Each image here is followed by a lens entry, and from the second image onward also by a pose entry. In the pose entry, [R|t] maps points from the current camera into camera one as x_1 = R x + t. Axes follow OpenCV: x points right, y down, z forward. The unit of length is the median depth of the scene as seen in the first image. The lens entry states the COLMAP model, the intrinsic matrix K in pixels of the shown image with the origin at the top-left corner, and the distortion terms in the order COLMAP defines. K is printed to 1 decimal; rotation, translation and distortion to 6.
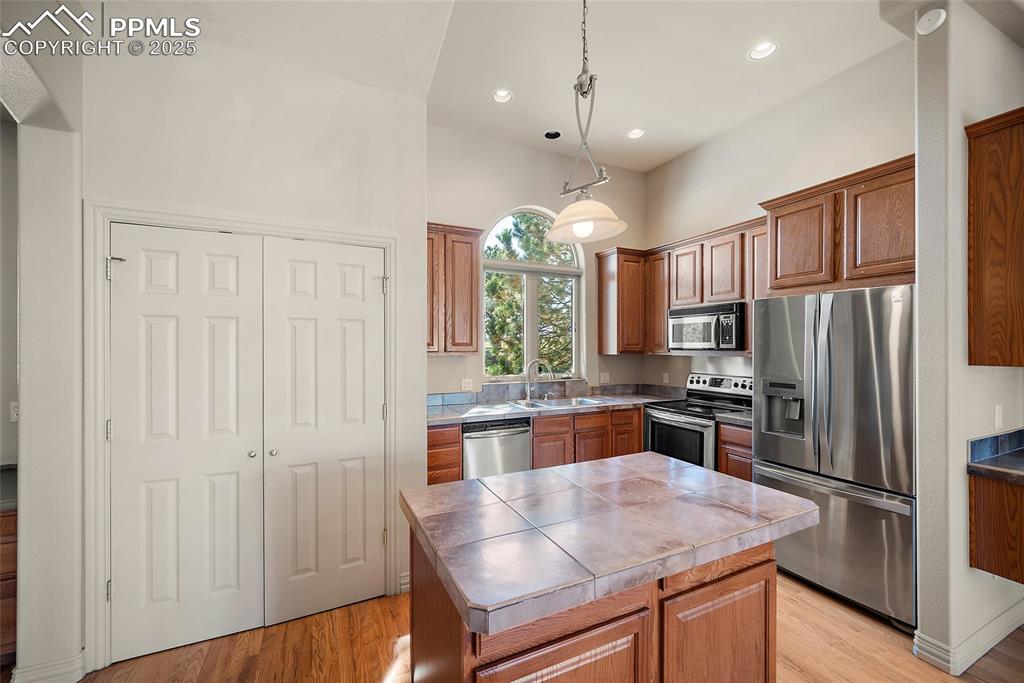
lens RADIAL K [[403.9, 0, 509.1], [0, 403.9, 344.3], [0, 0, 1]] dist [-0.001990, -0.000275]
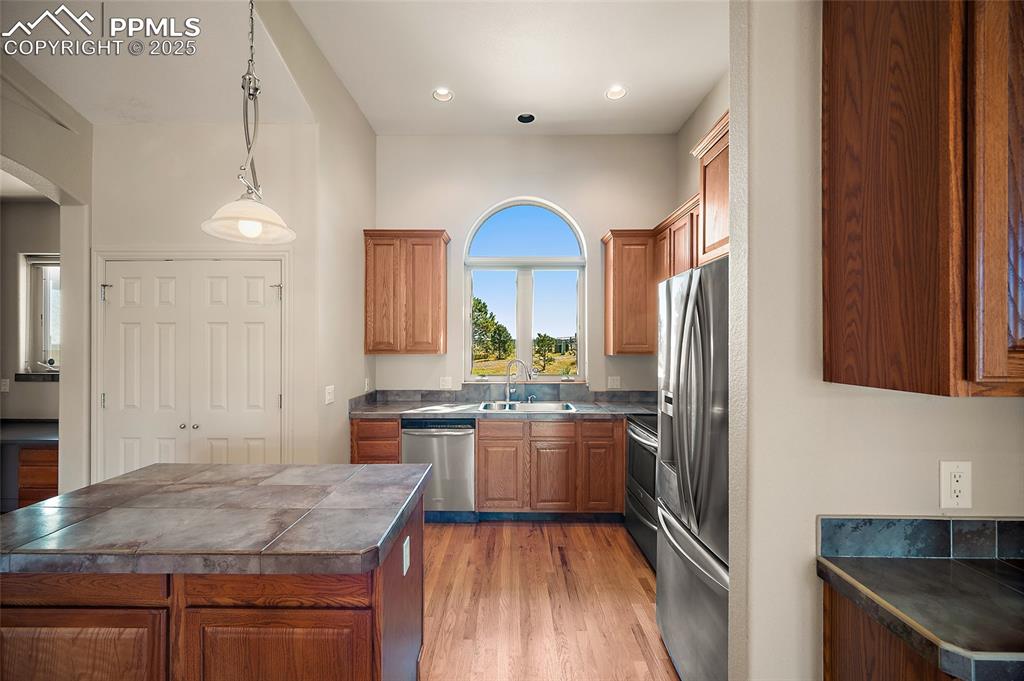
lens RADIAL K [[403.9, 0, 509.1], [0, 403.9, 343.3], [0, 0, 1]] dist [-0.001990, -0.000275]
pose [[0.899950, 0.000815, -0.435992, 0.798389], [-0.000691, 1.000000, 0.000443, -0.000632], [0.435993, -0.000097, 0.899950, 0.246645]]
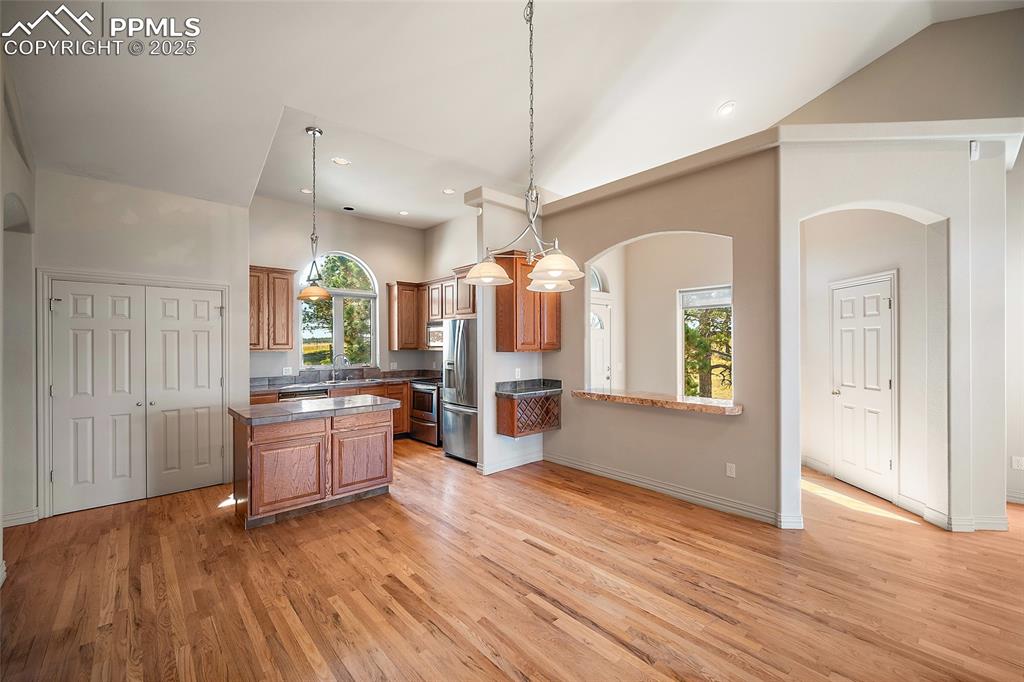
lens RADIAL K [[413.3, 0, 507.1], [0, 413.3, 343.0], [0, 0, 1]] dist [-0.001421, -0.000293]
pose [[0.957443, -0.003931, 0.288595, 0.384367], [0.004037, 0.999992, 0.000225, -0.001393], [-0.288593, 0.000950, 0.957451, -1.152404]]
